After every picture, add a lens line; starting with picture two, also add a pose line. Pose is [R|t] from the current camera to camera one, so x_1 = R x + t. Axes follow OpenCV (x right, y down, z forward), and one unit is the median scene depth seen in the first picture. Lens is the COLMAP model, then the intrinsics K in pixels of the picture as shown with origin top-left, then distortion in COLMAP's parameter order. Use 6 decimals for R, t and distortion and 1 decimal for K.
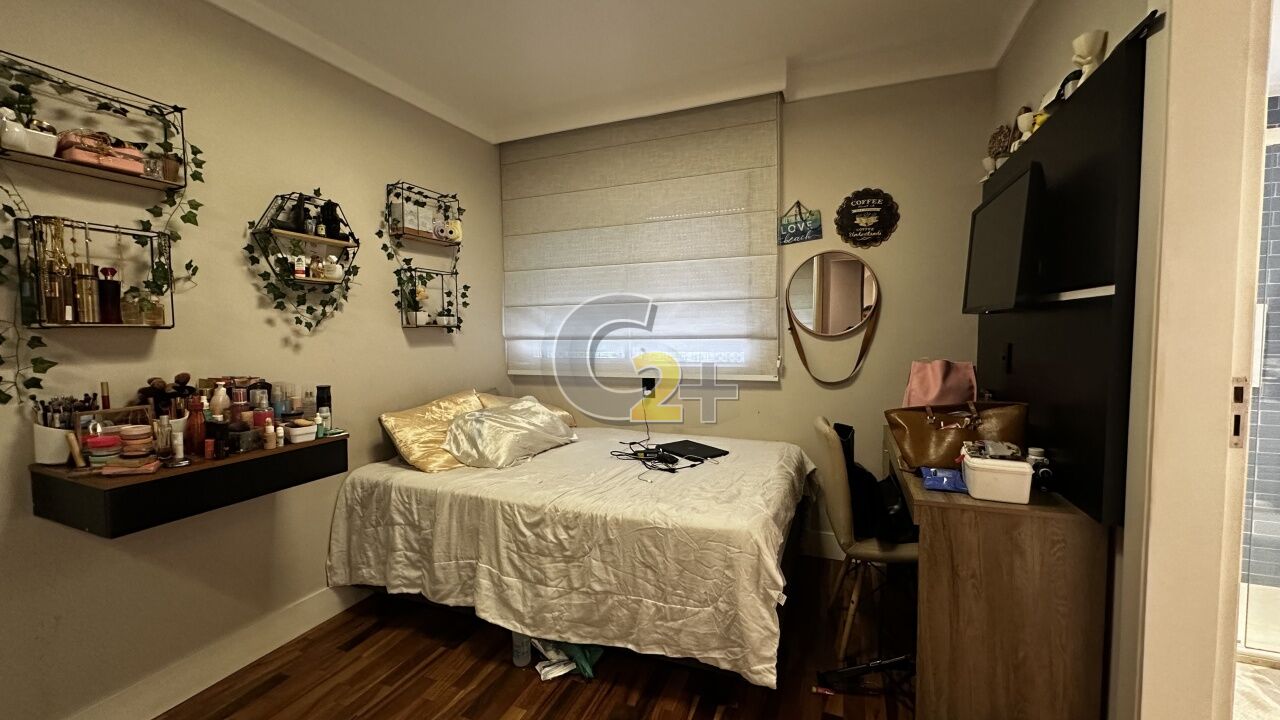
lens RADIAL K [[510.4, 0, 639.8], [0, 510.4, 356.4], [0, 0, 1]] dist [-0.003354, 0.000360]
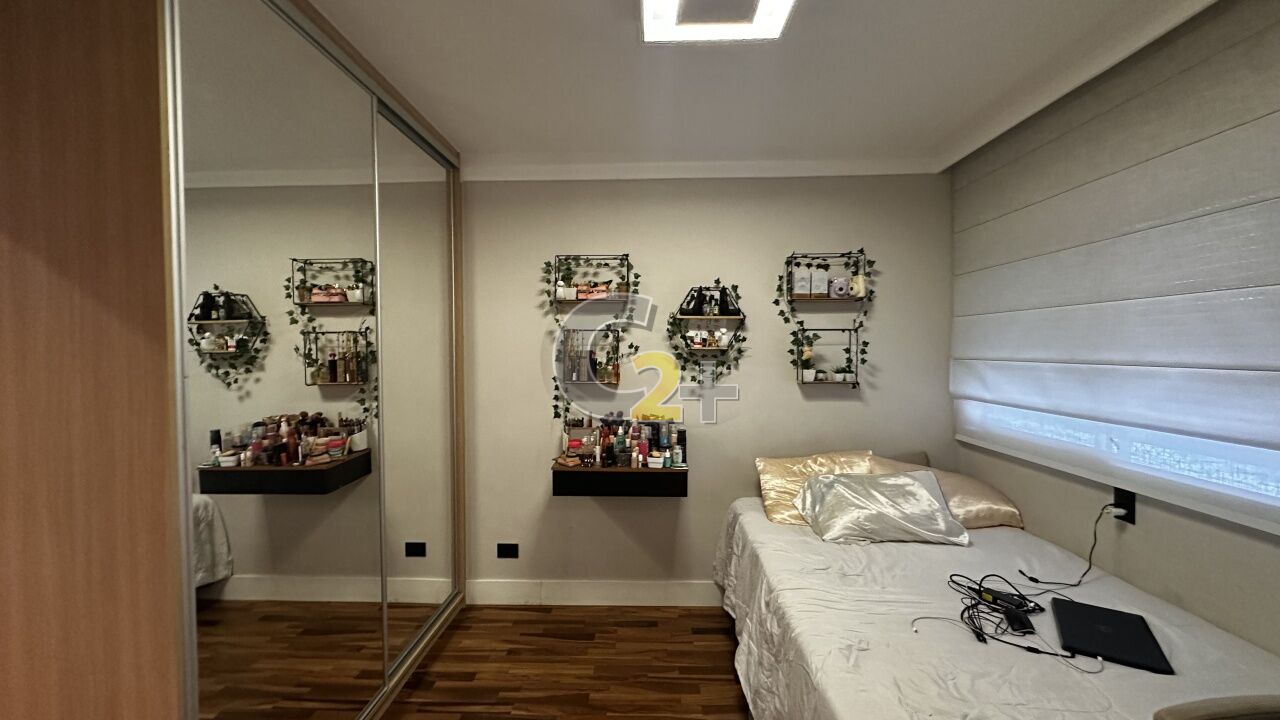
lens RADIAL K [[510.4, 0, 639.8], [0, 510.4, 356.4], [0, 0, 1]] dist [-0.003354, 0.000360]
pose [[0.352629, 0.029390, -0.935301, 0.547653], [-0.053476, 0.998506, 0.011215, -0.132165], [0.934234, 0.046062, 0.353674, 0.352472]]
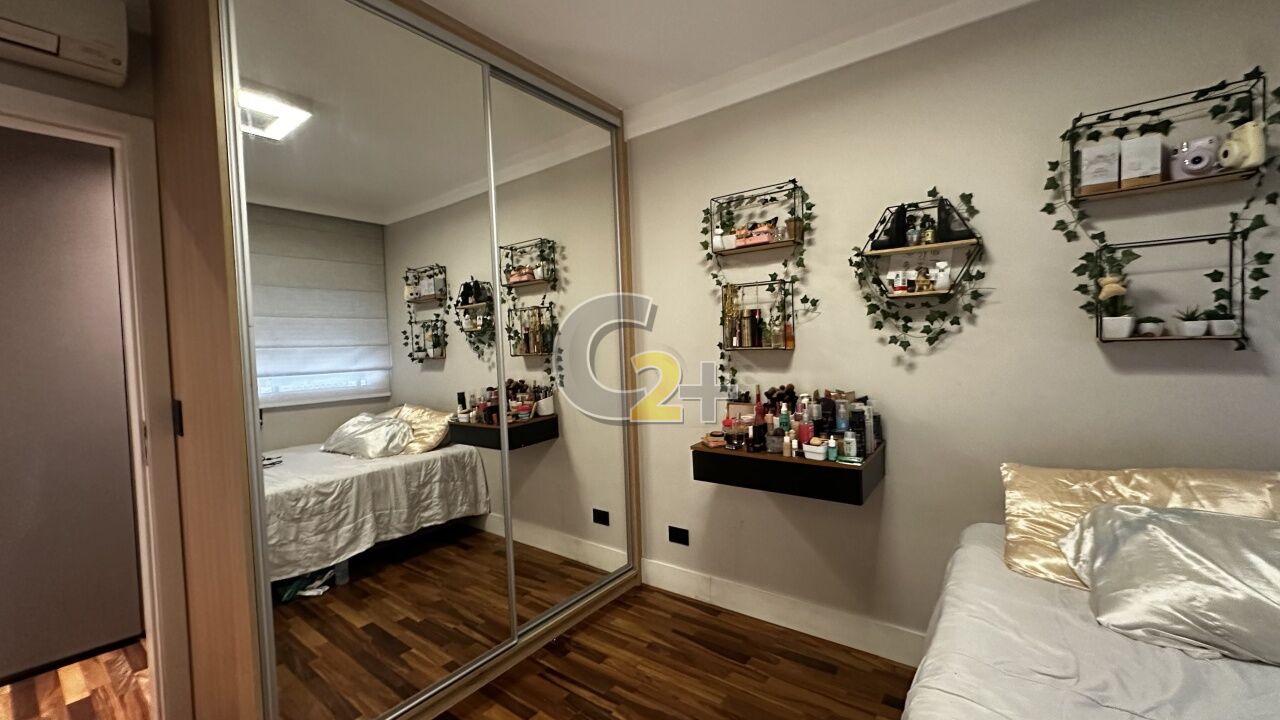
lens RADIAL K [[510.4, 0, 639.8], [0, 510.4, 356.4], [0, 0, 1]] dist [-0.003354, 0.000360]
pose [[-0.254373, 0.050541, -0.965785, 0.365945], [-0.011799, 0.998397, 0.055356, -0.082458], [0.967034, 0.025476, -0.253369, 0.744363]]
